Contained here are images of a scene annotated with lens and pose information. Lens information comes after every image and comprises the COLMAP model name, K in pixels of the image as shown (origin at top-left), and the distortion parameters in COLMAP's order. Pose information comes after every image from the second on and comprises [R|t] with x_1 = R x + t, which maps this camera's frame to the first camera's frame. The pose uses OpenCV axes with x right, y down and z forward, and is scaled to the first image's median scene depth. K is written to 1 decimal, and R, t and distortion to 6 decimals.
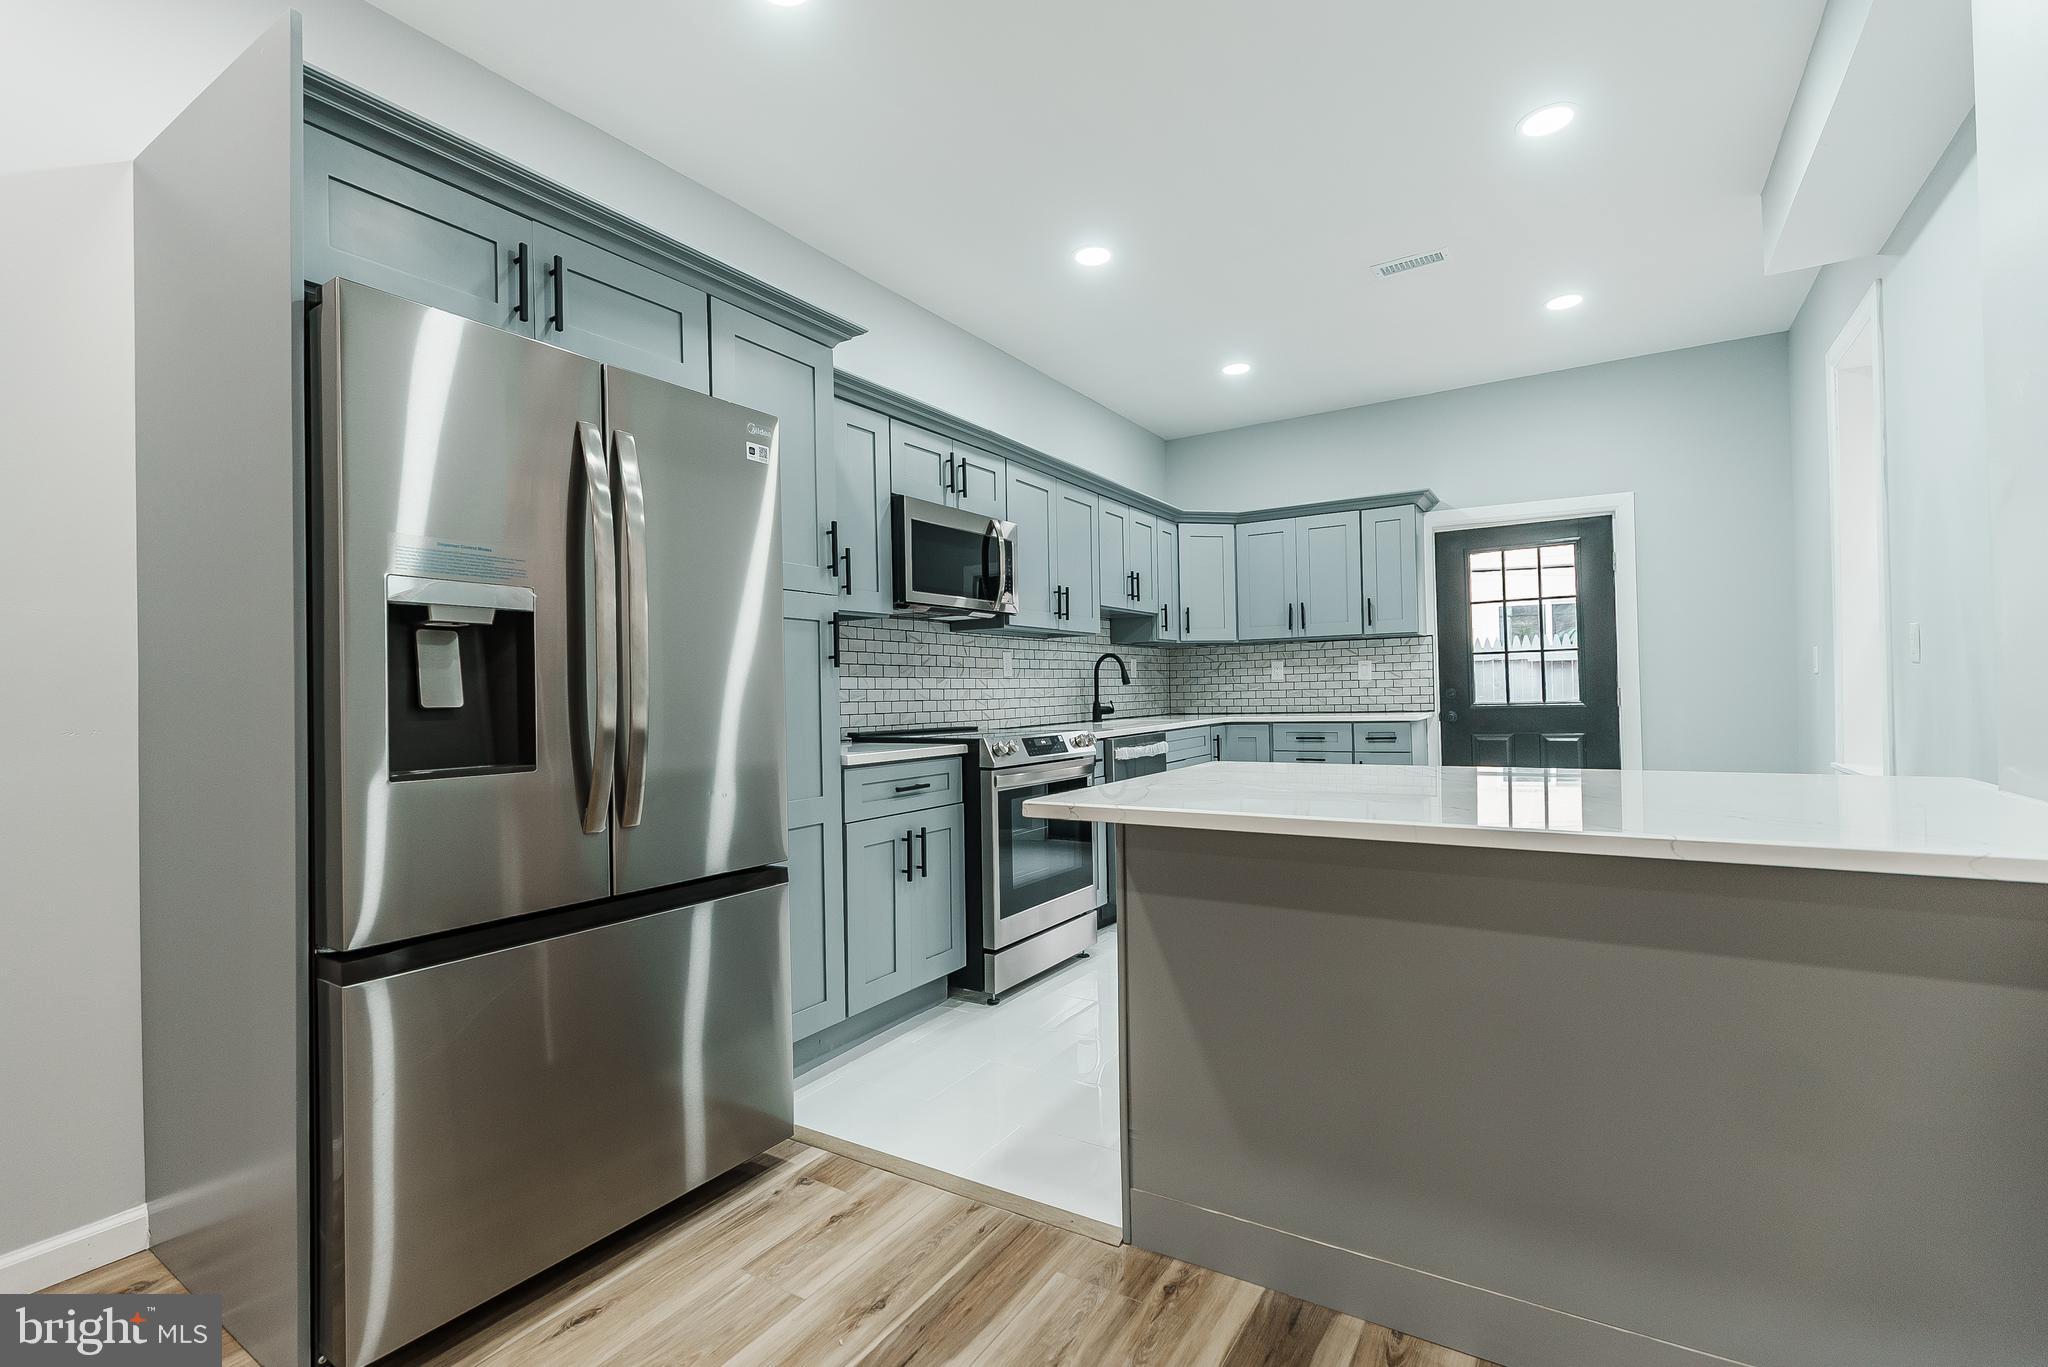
lens RADIAL K [[918.6, 0, 1039.7], [0, 918.6, 681.7], [0, 0, 1]] dist [0.004860, -0.001251]
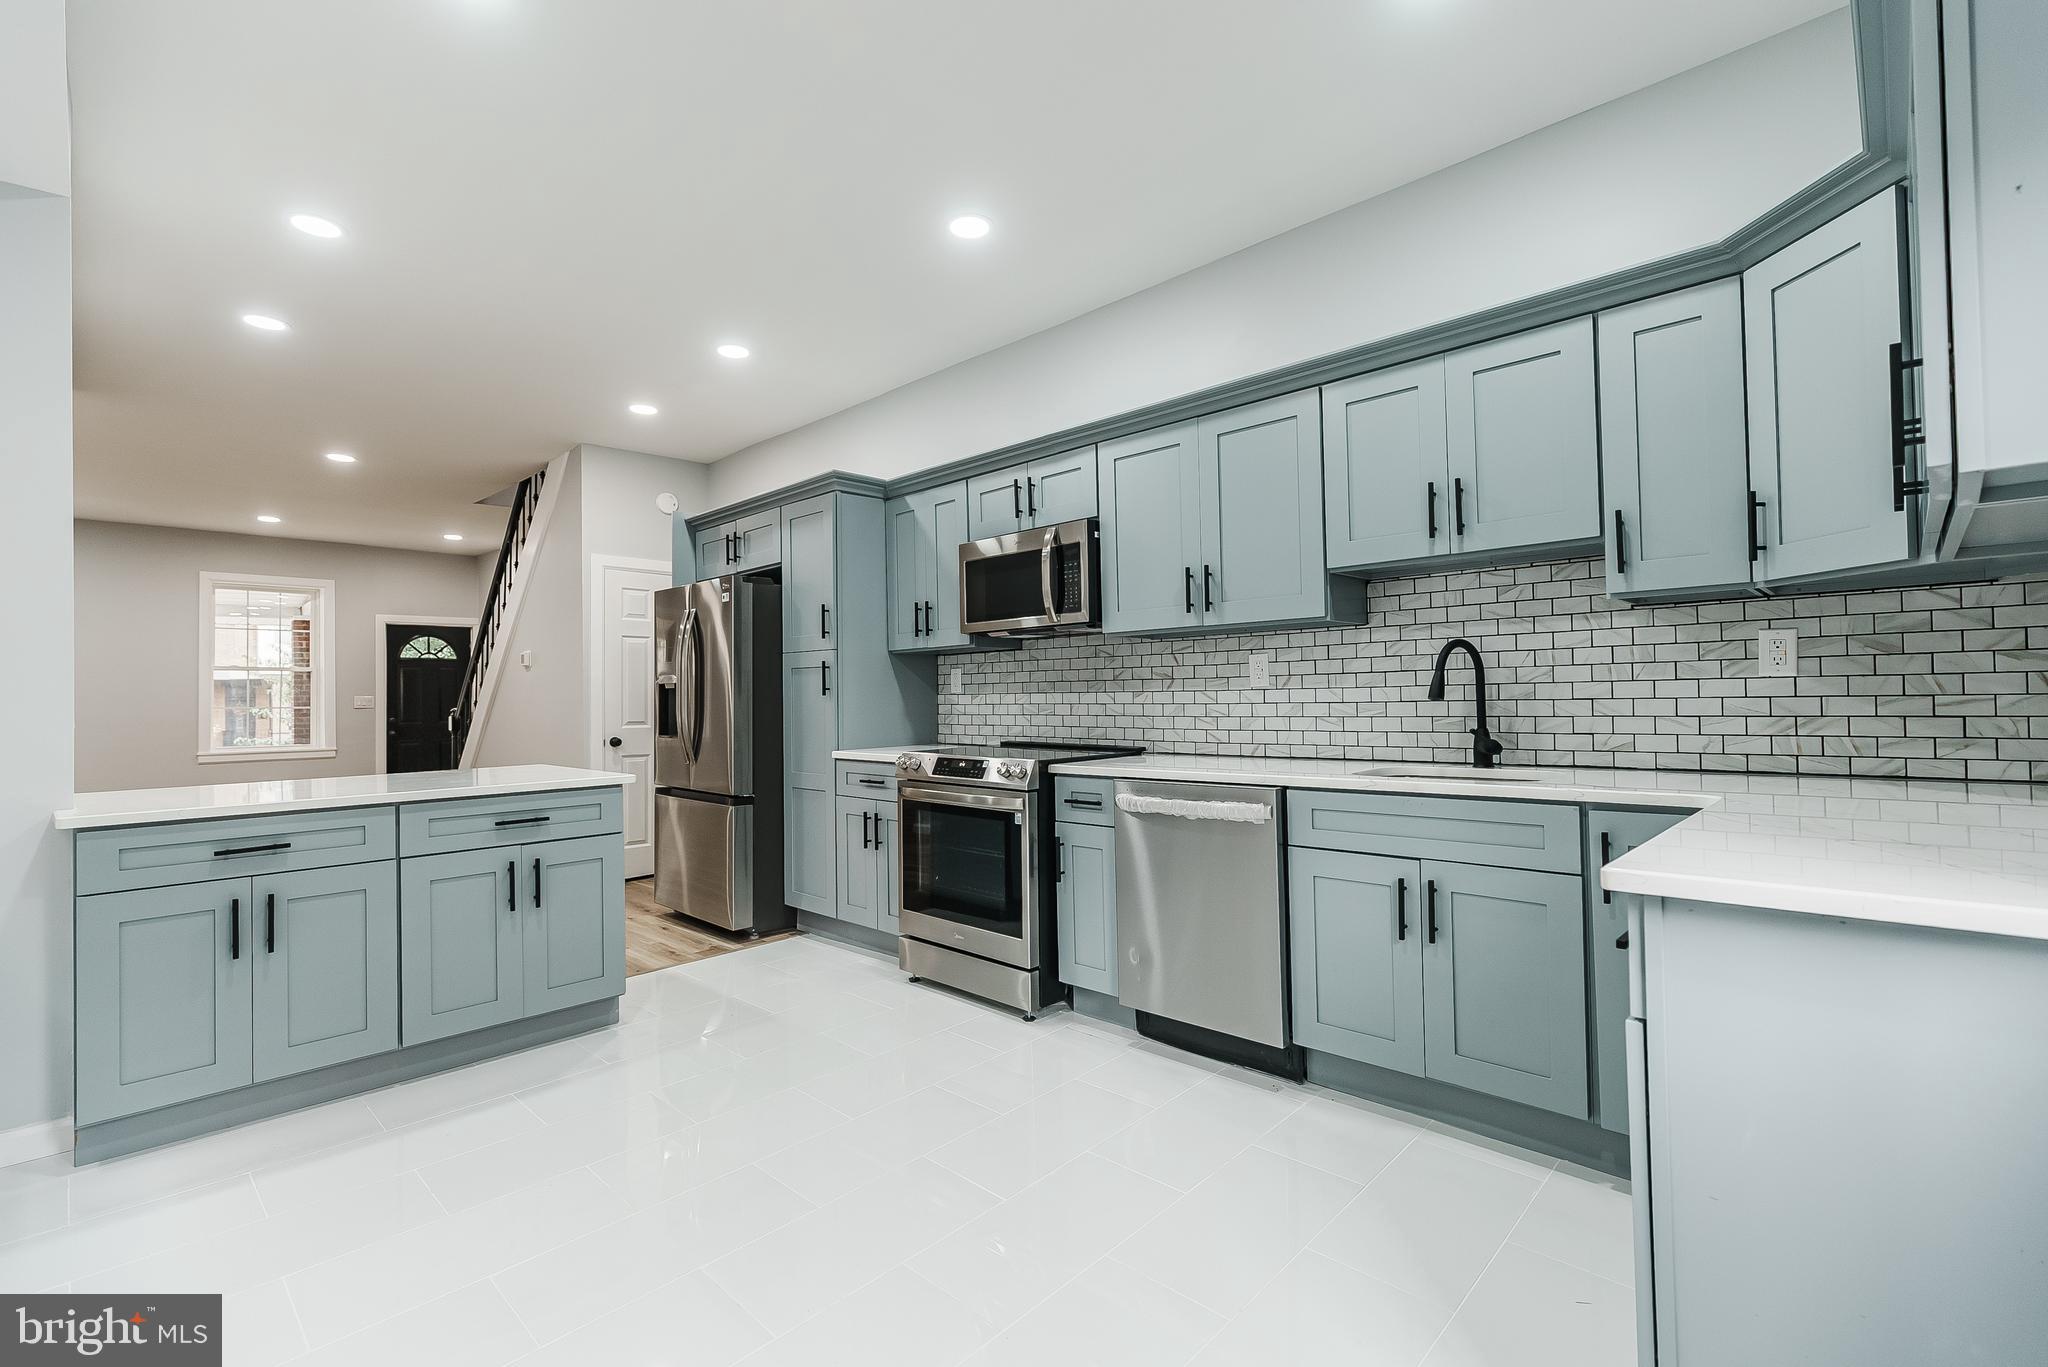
lens RADIAL K [[918.6, 0, 1031.1], [0, 918.6, 683.0], [0, 0, 1]] dist [0.004860, -0.001251]
pose [[-0.217891, 0.011698, -0.975903, 0.850532], [0.034260, 0.999404, 0.004331, -0.021587], [0.975372, -0.032491, -0.218162, 1.144887]]
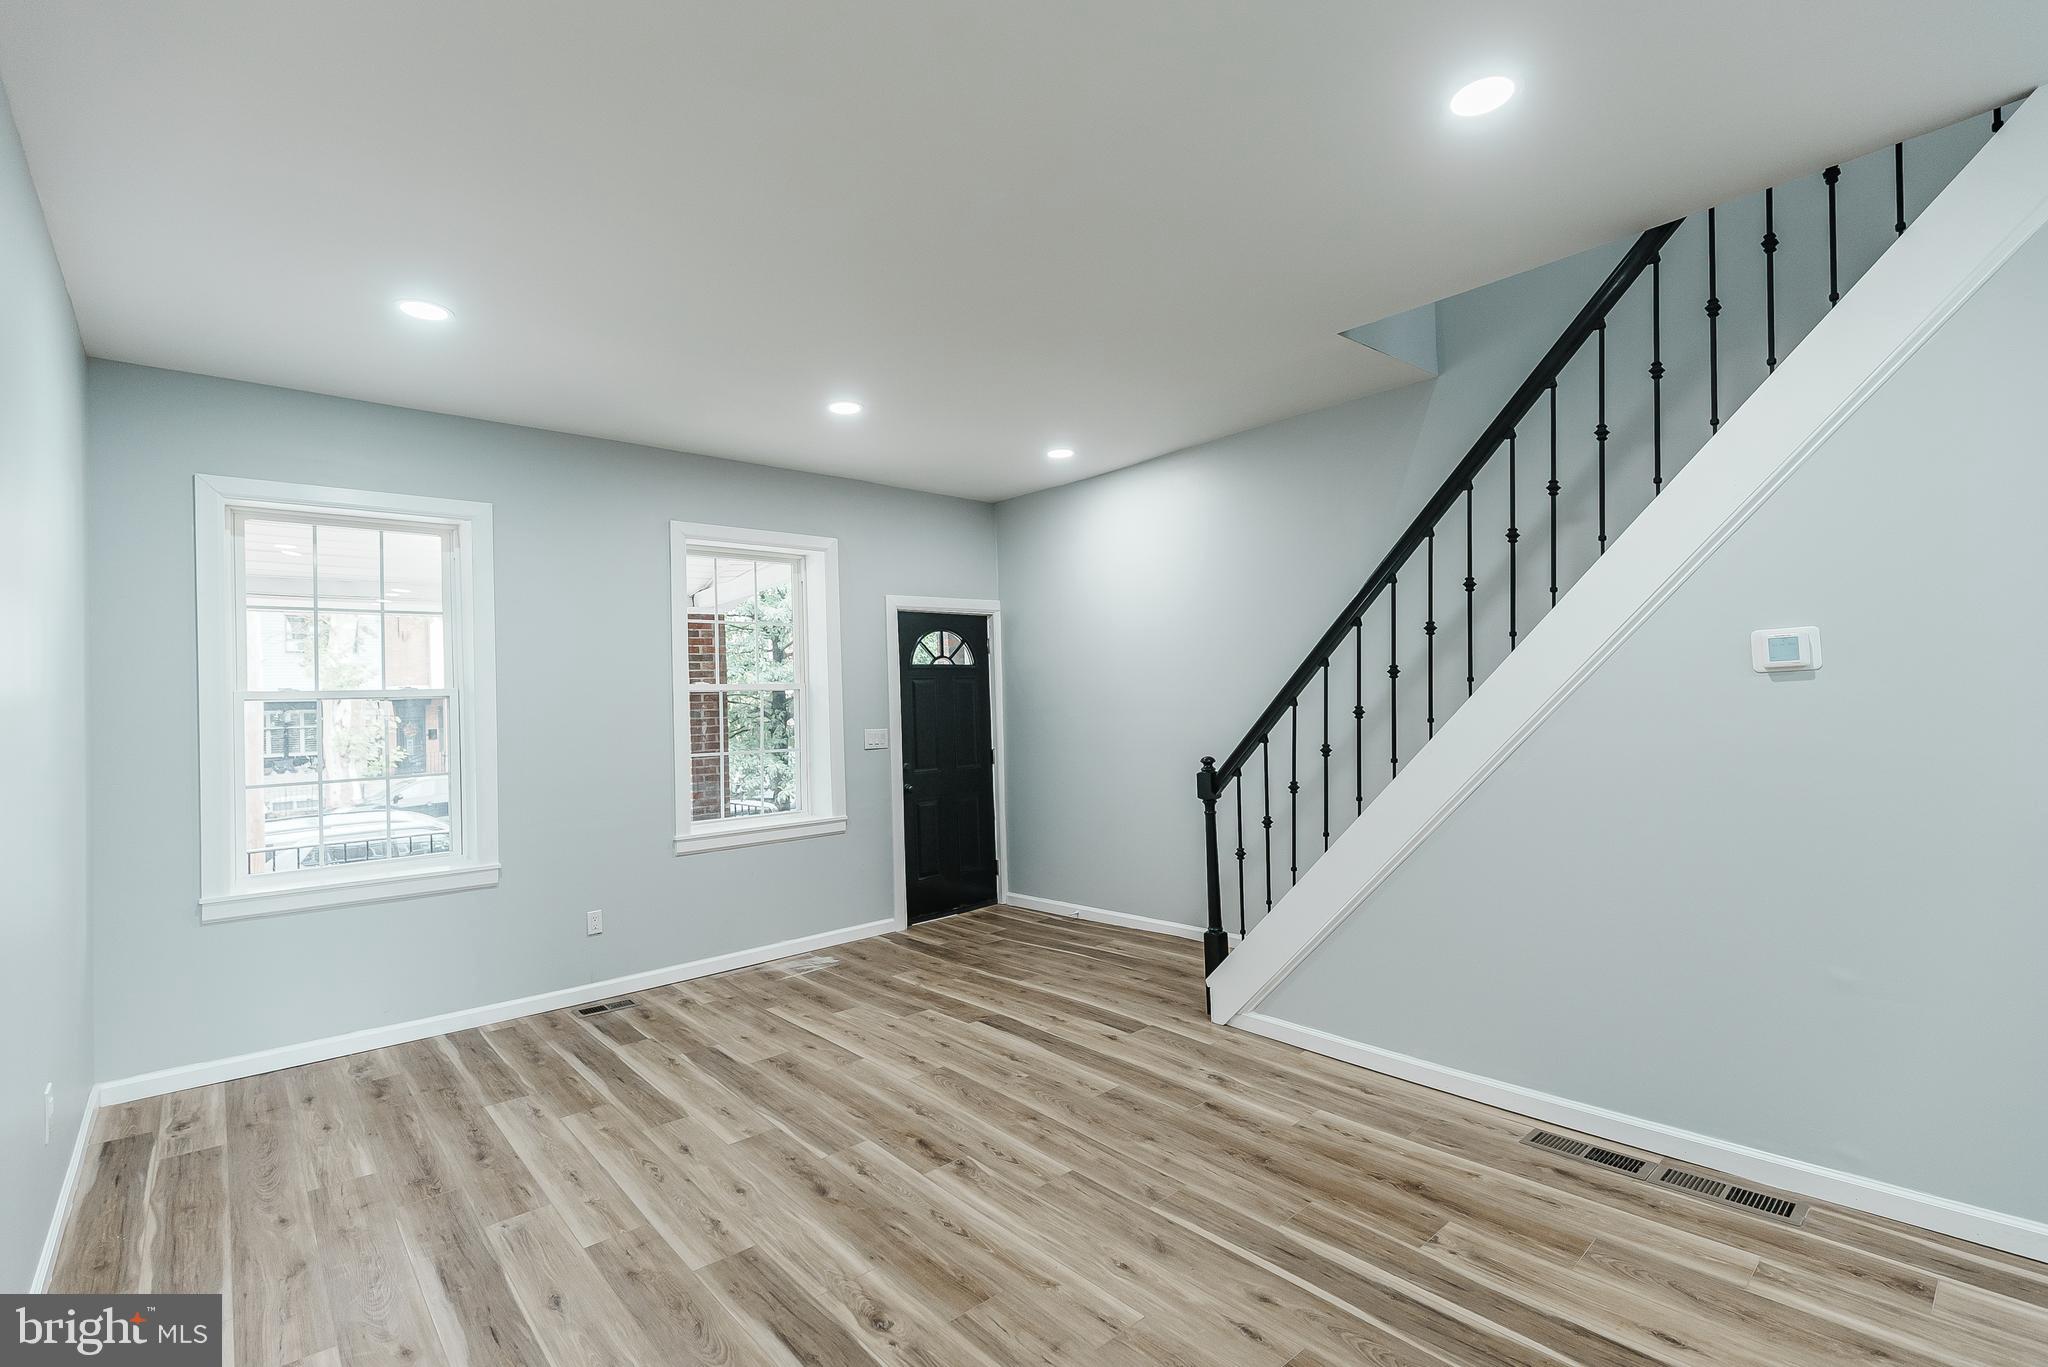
lens RADIAL K [[918.6, 0, 1017.4], [0, 918.6, 676.9], [0, 0, 1]] dist [0.004860, -0.001251]
pose [[-0.287806, 0.009718, -0.957640, 0.219436], [0.055441, 0.998441, -0.006530, -0.096590], [0.956083, -0.054972, -0.287896, -0.431488]]
